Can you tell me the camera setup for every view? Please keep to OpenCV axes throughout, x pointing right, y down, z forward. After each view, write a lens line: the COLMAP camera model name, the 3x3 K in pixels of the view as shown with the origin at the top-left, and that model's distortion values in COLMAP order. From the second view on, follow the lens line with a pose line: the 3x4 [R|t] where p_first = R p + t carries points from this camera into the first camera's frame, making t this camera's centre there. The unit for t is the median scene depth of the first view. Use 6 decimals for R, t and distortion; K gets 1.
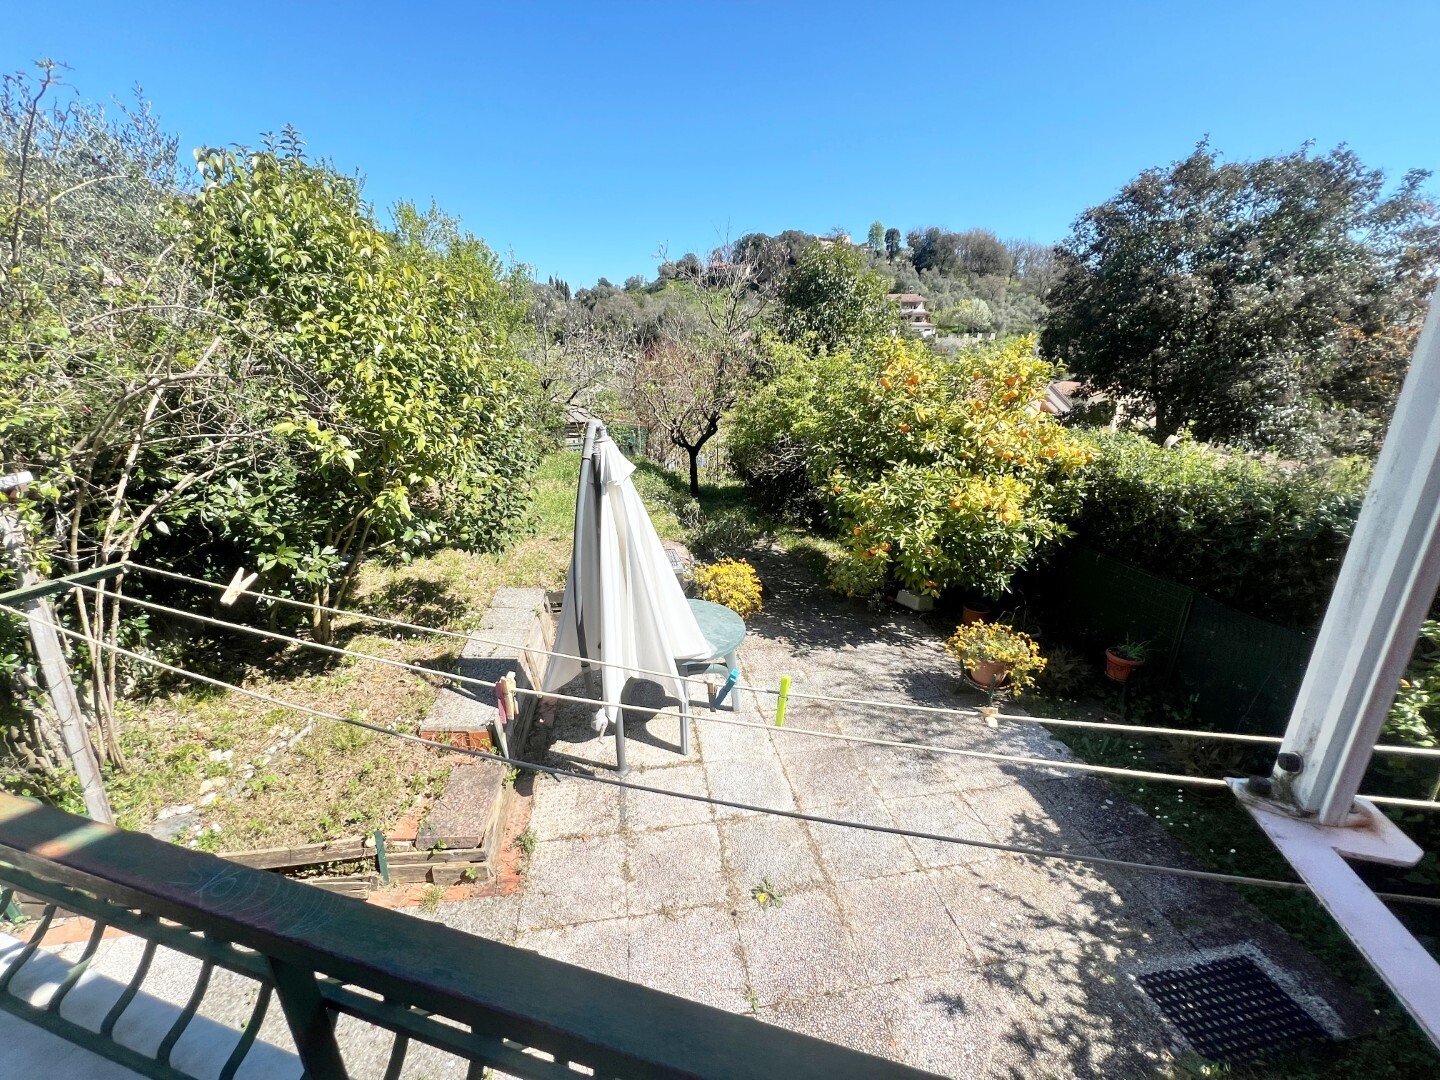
lens RADIAL K [[578.7, 0, 720.1], [0, 578.7, 534.2], [0, 0, 1]] dist [-0.001273, 0.000154]
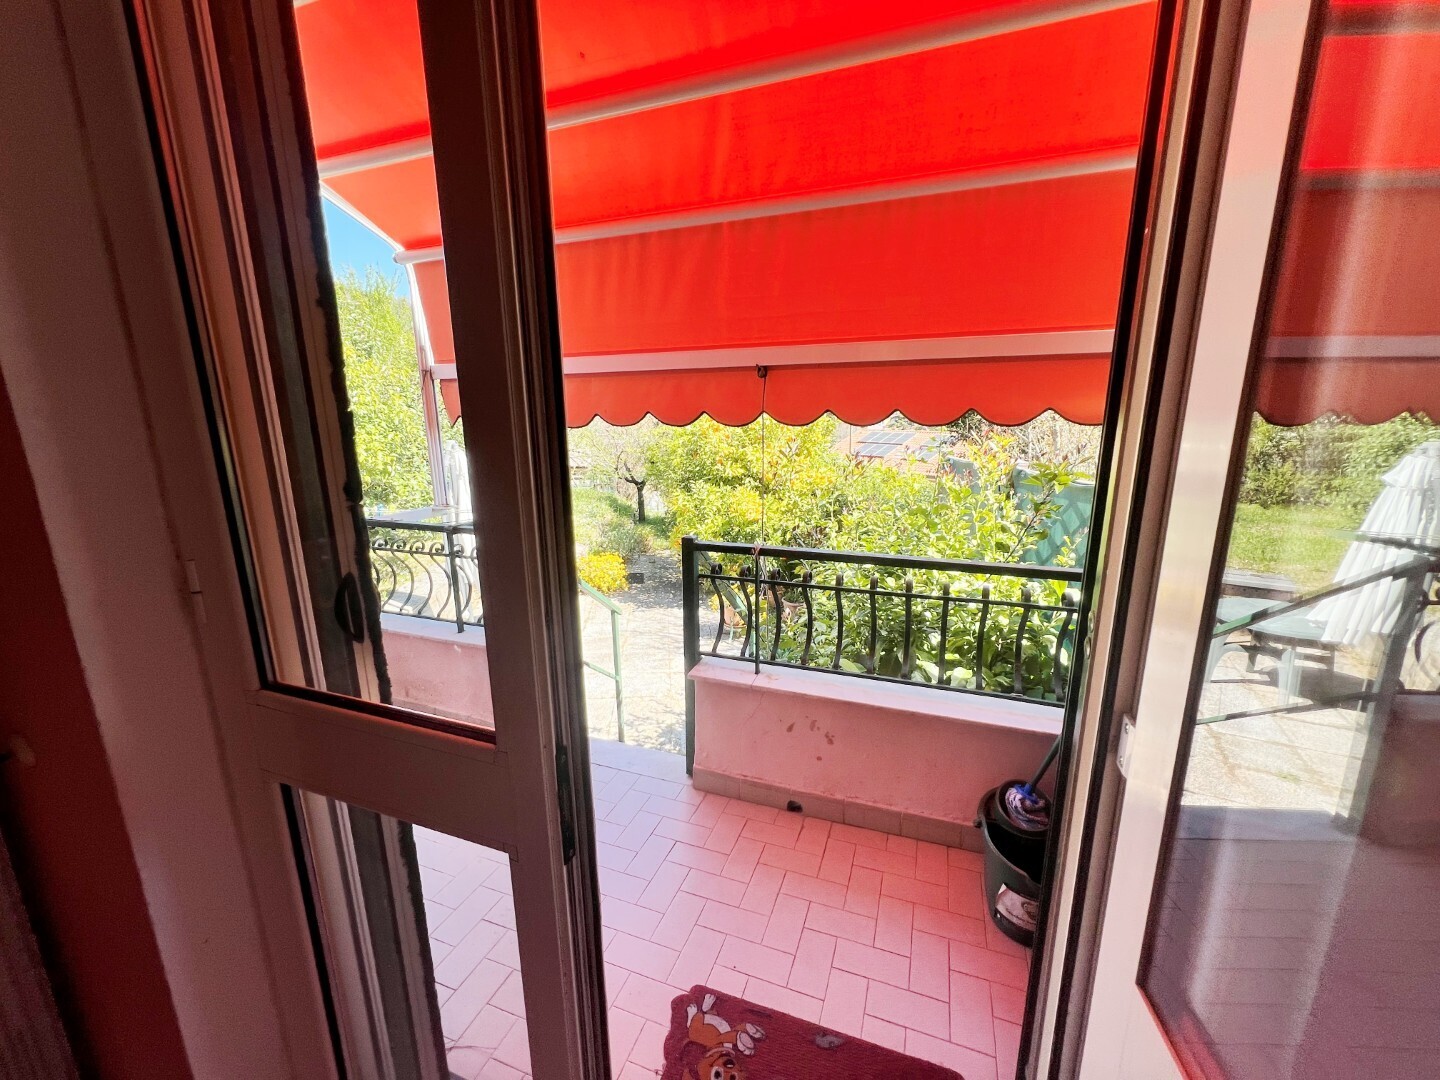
lens RADIAL K [[578.7, 0, 720.1], [0, 578.7, 534.2], [0, 0, 1]] dist [-0.001273, 0.000154]
pose [[0.997426, 0.017187, -0.069614, 0.475810], [-0.023121, 0.996083, -0.085349, 0.136937], [0.067874, 0.086739, 0.993916, -0.468405]]
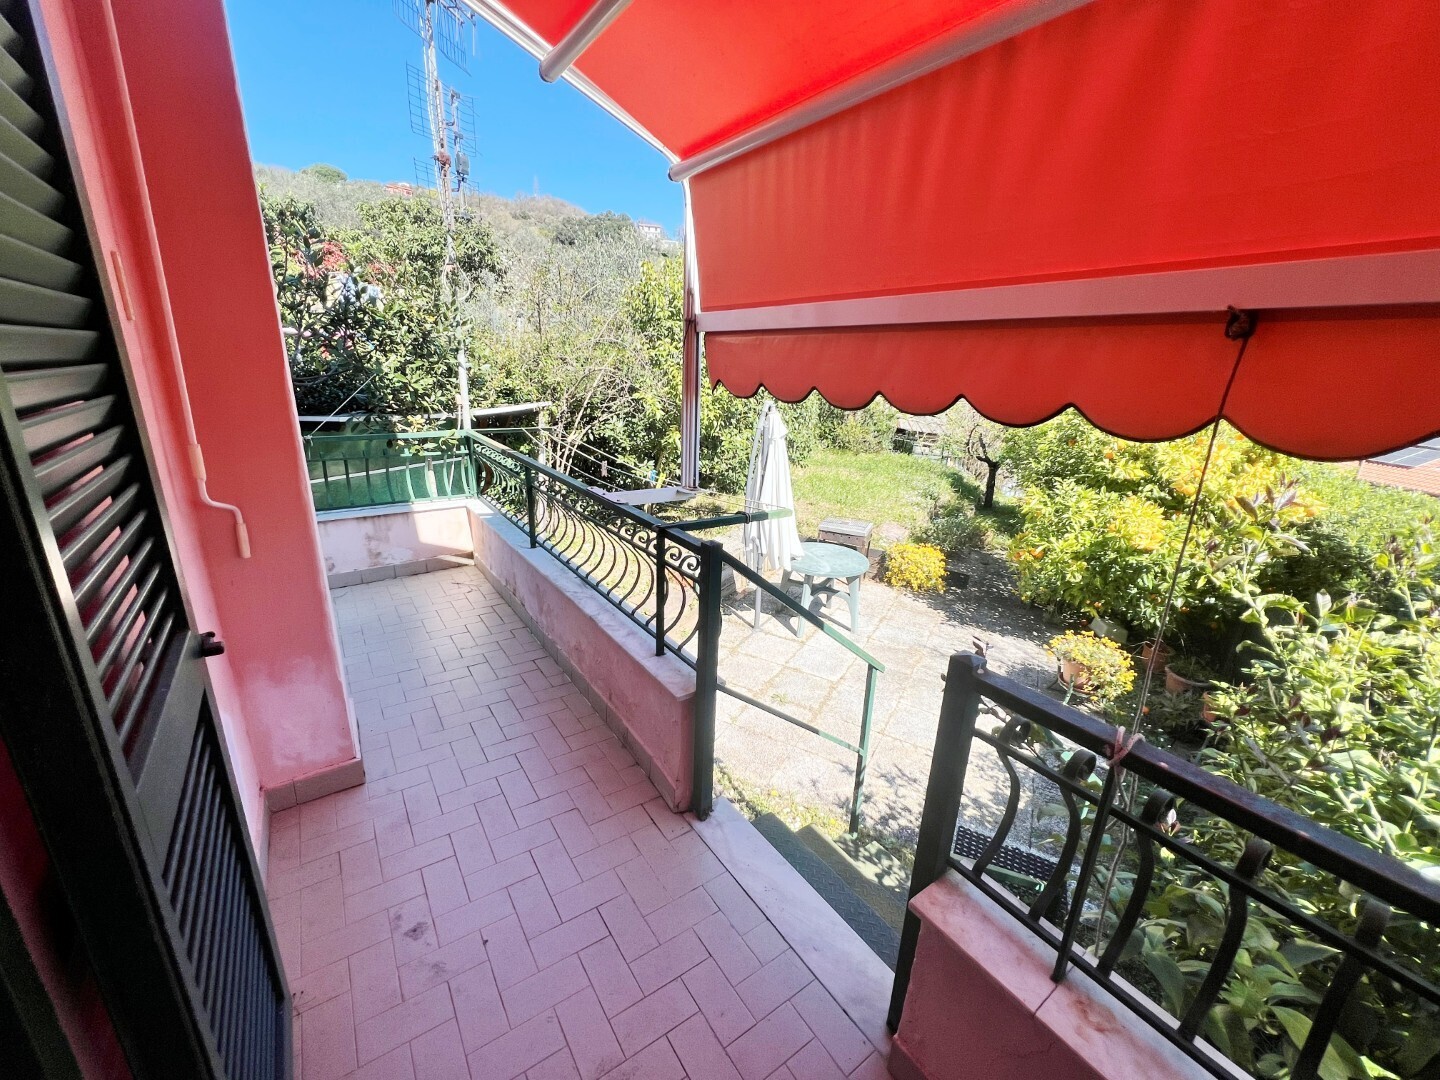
lens RADIAL K [[578.7, 0, 720.1], [0, 578.7, 534.2], [0, 0, 1]] dist [-0.001273, 0.000154]
pose [[0.779708, 0.218671, -0.586719, 0.467326], [-0.229763, 0.971589, 0.056774, 0.065310], [0.582464, 0.090540, 0.807798, -0.270949]]
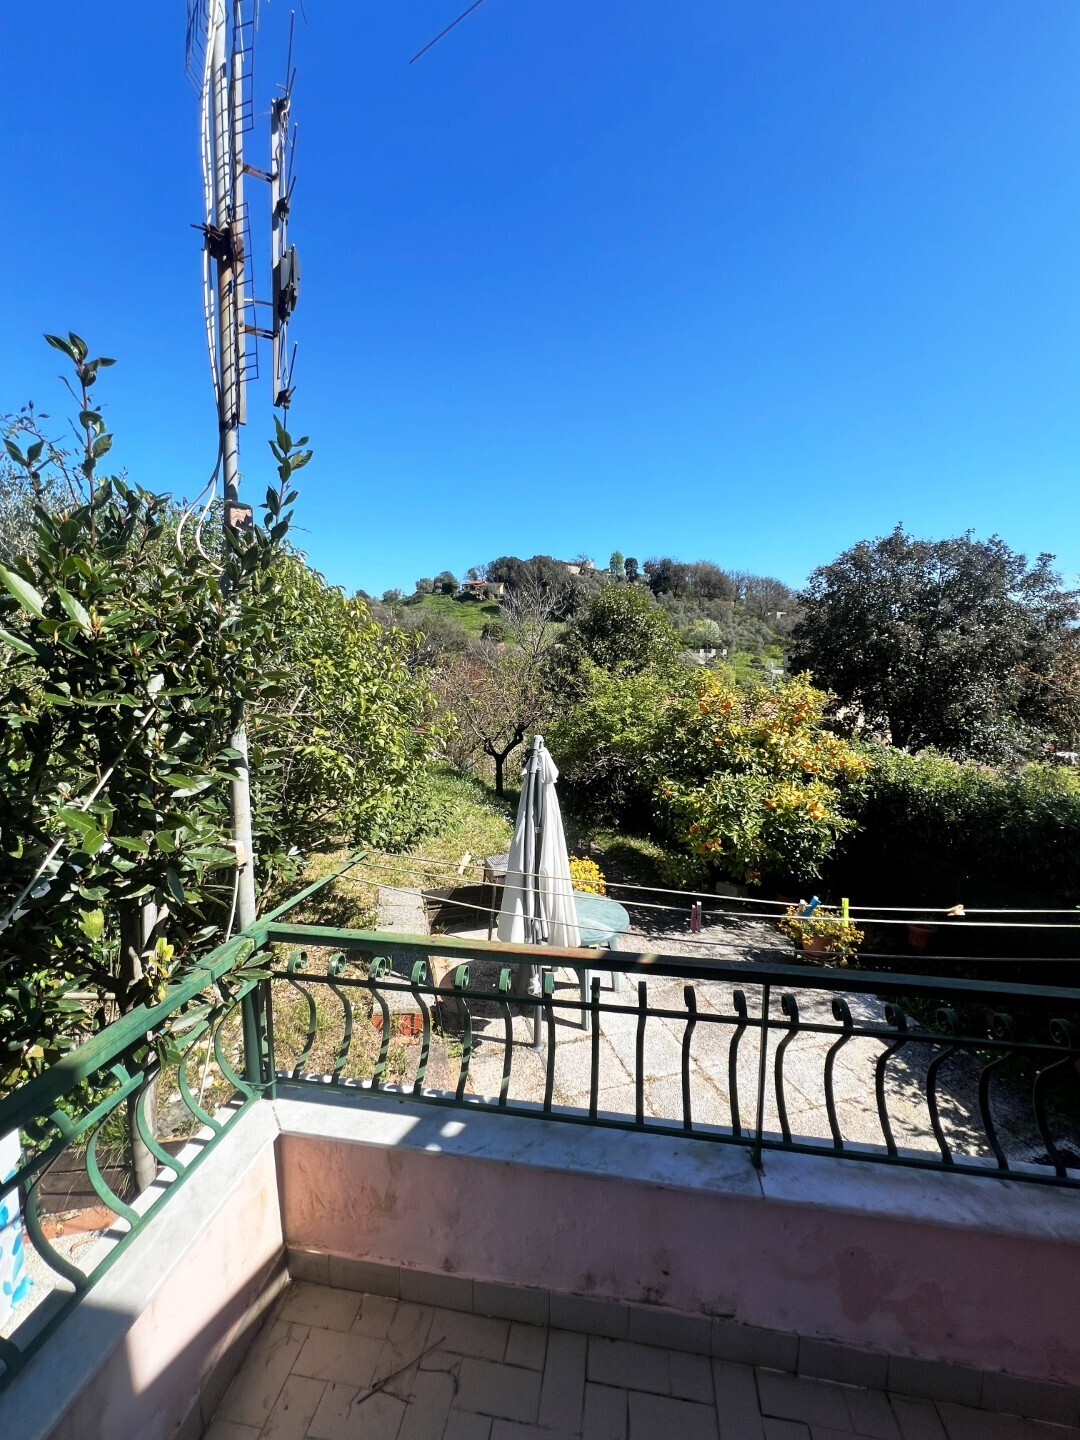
lens RADIAL K [[577.0, 0, 542.3], [0, 577.0, 723.7], [0, 0, 1]] dist [-0.004478, -0.000217]
pose [[0.992473, 0.004830, 0.122365, -0.224828], [0.019041, 0.980983, -0.193157, 0.006022], [-0.120971, 0.194033, 0.973508, -0.163835]]
